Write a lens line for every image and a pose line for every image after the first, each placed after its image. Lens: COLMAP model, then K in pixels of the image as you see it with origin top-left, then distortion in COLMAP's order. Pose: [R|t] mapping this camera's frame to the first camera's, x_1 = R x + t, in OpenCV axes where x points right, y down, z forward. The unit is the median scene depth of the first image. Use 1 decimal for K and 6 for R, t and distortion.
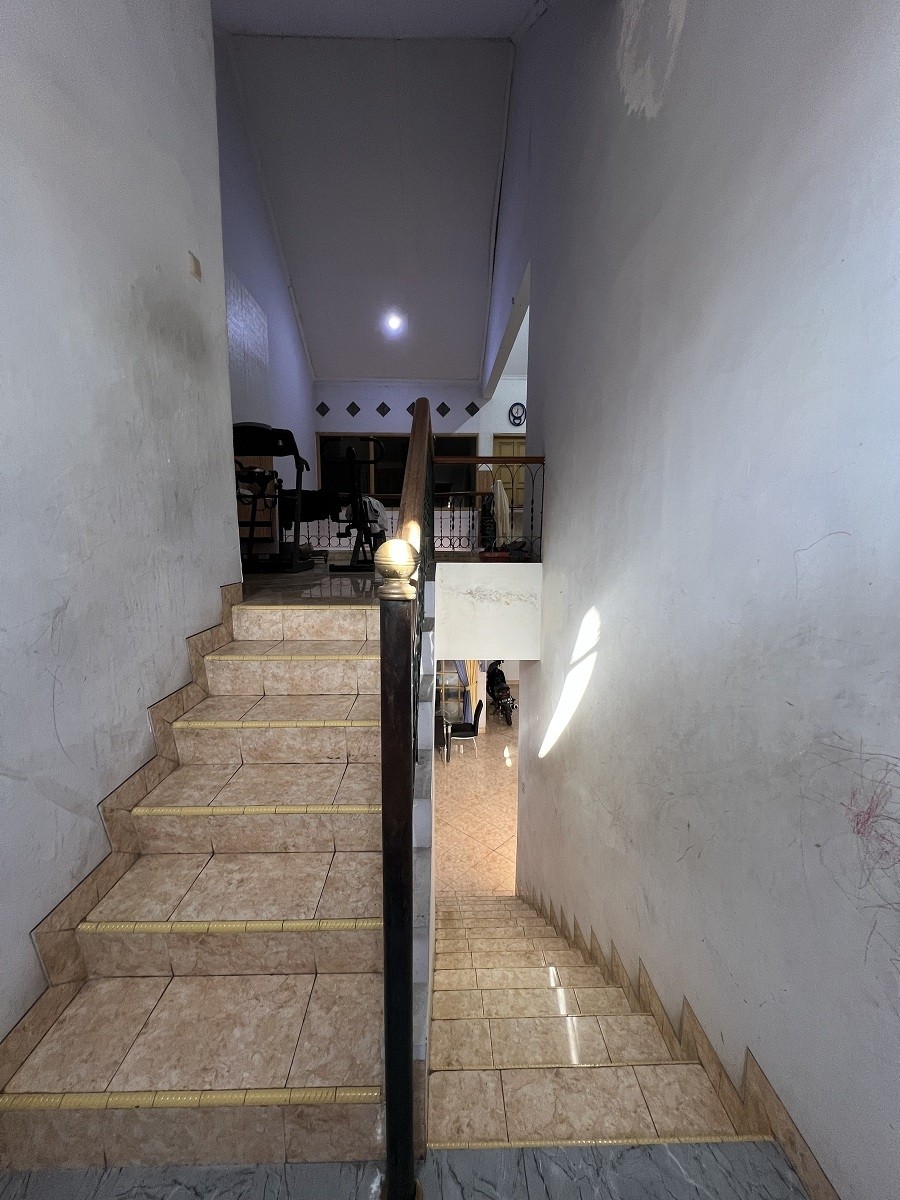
lens RADIAL K [[476.8, 0, 449.4], [0, 476.8, 601.4], [0, 0, 1]] dist [0.000069, 0.000693]
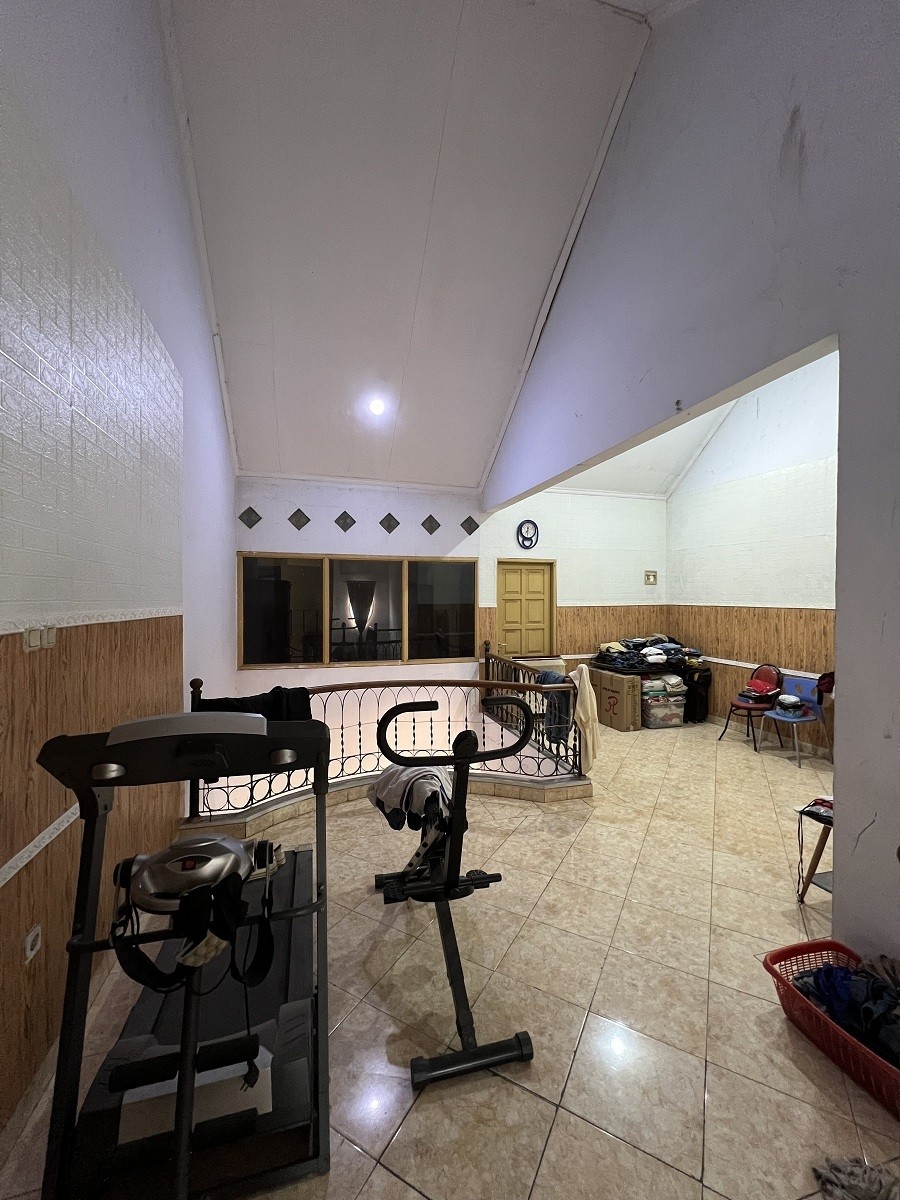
lens RADIAL K [[476.8, 0, 448.6], [0, 476.8, 600.6], [0, 0, 1]] dist [0.000069, 0.000693]
pose [[0.968039, -0.003128, 0.250782, -0.166767], [0.036347, 0.991116, -0.127941, -0.197534], [-0.248154, 0.132967, 0.959552, 0.324200]]
